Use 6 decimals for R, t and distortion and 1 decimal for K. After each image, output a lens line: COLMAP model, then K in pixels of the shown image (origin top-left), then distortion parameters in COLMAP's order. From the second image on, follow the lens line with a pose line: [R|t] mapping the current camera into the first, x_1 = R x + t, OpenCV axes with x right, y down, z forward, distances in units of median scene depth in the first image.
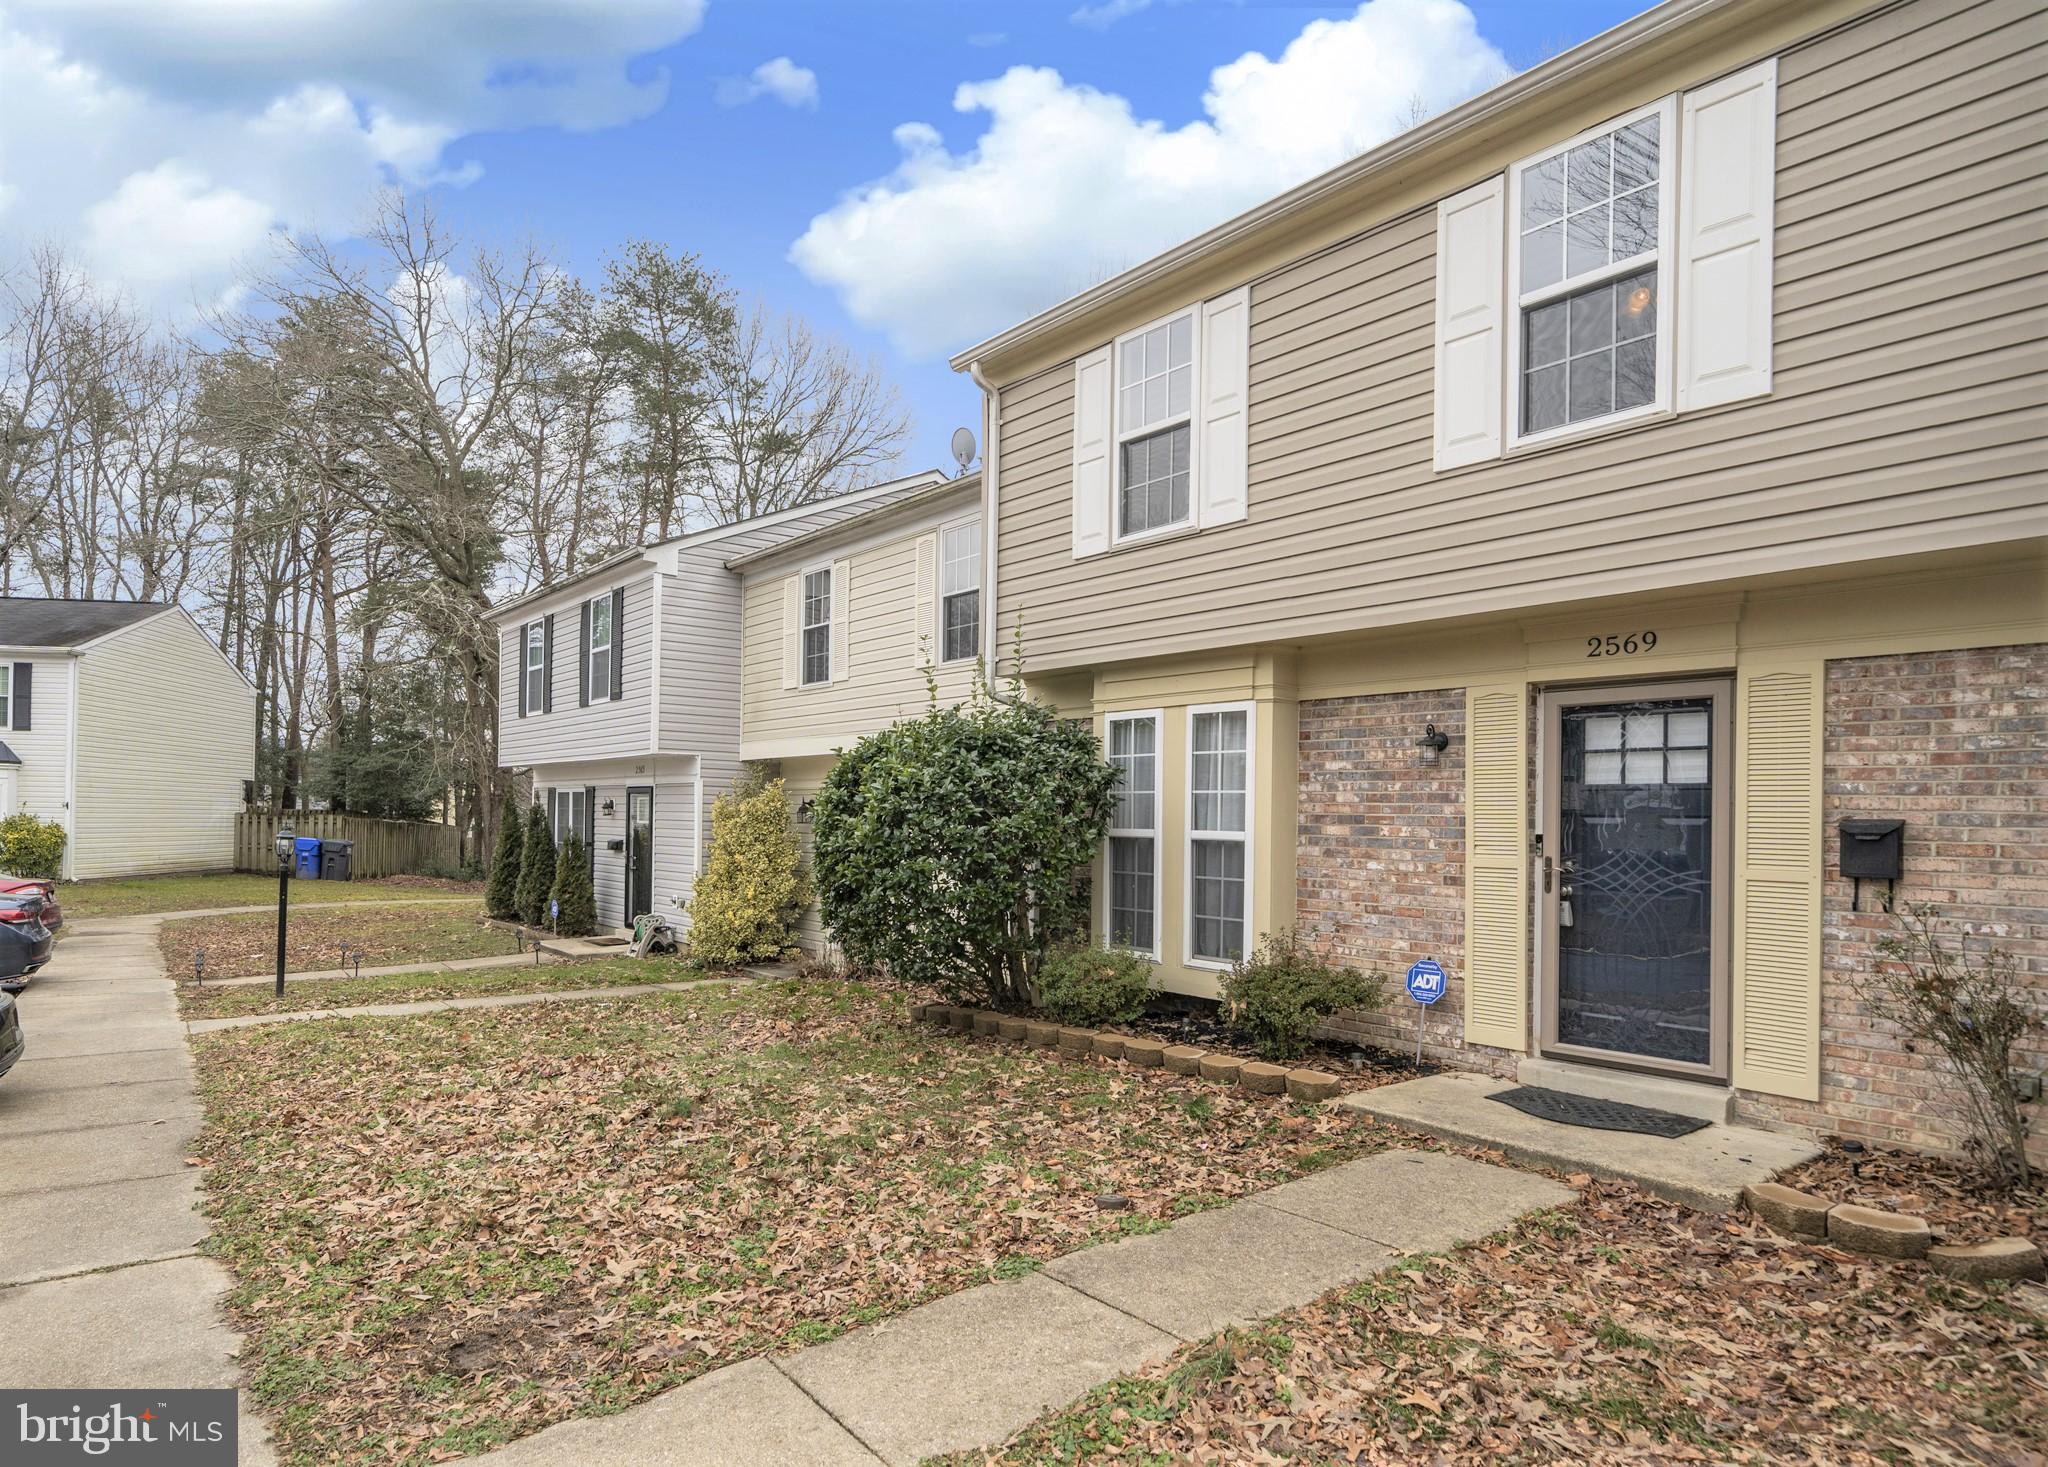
lens RADIAL K [[1140.8, 0, 1008.0], [0, 1140.8, 800.4], [0, 0, 1]] dist [-0.000822, -0.000972]
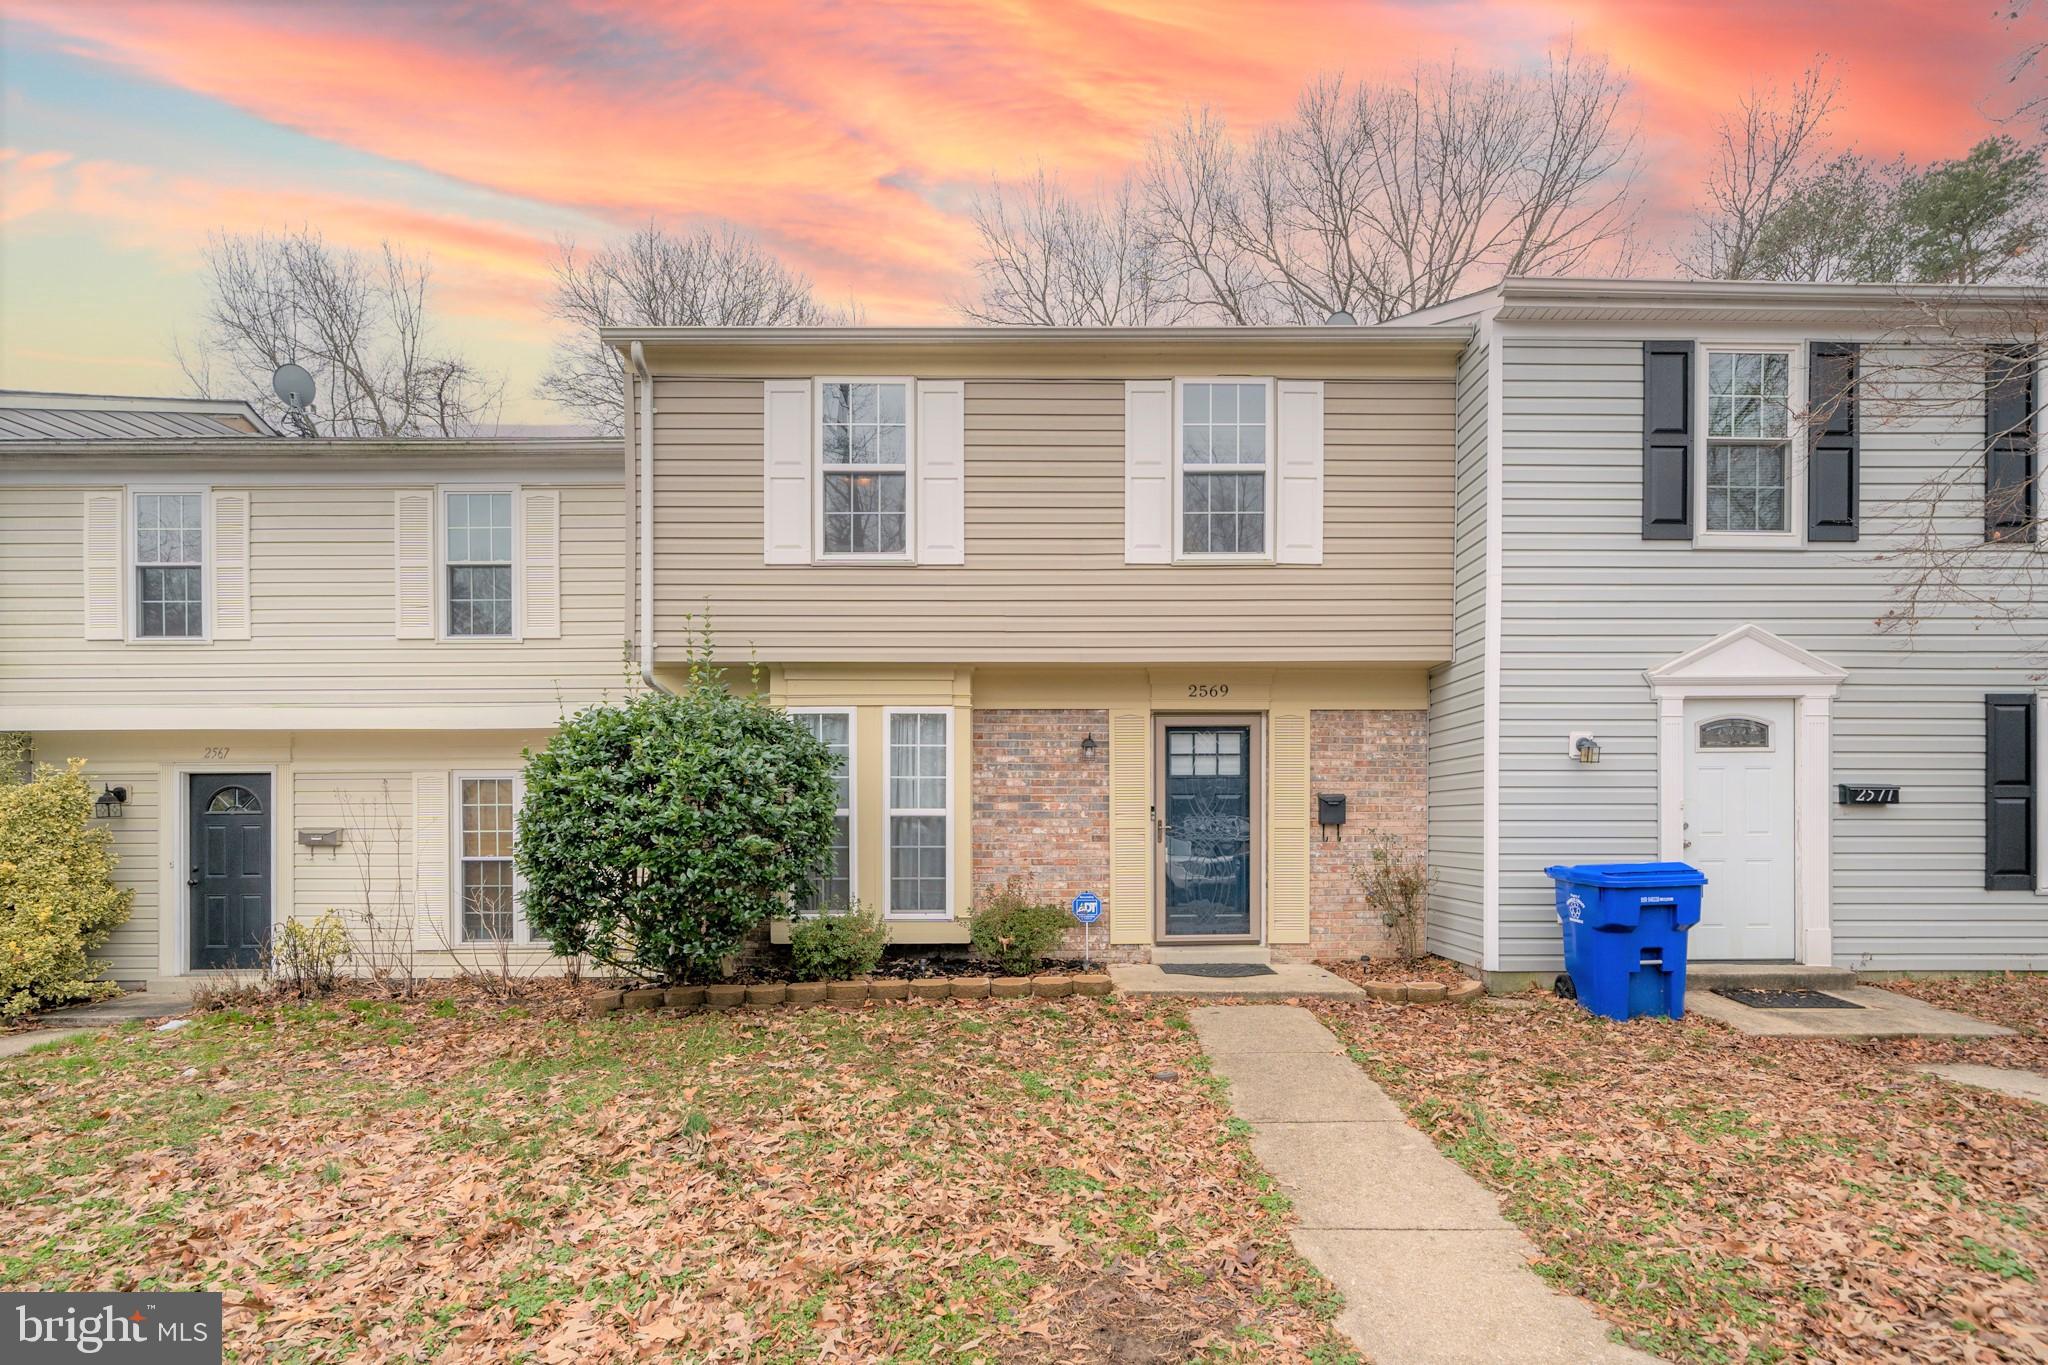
lens RADIAL K [[902.2, 0, 1025.8], [0, 902.2, 817.5], [0, 0, 1]] dist [0.001299, -0.000352]
pose [[0.635115, -0.016306, 0.772246, -0.569164], [0.001389, 0.999800, 0.019968, 0.019106], [-0.772417, -0.011609, 0.635010, 0.317498]]
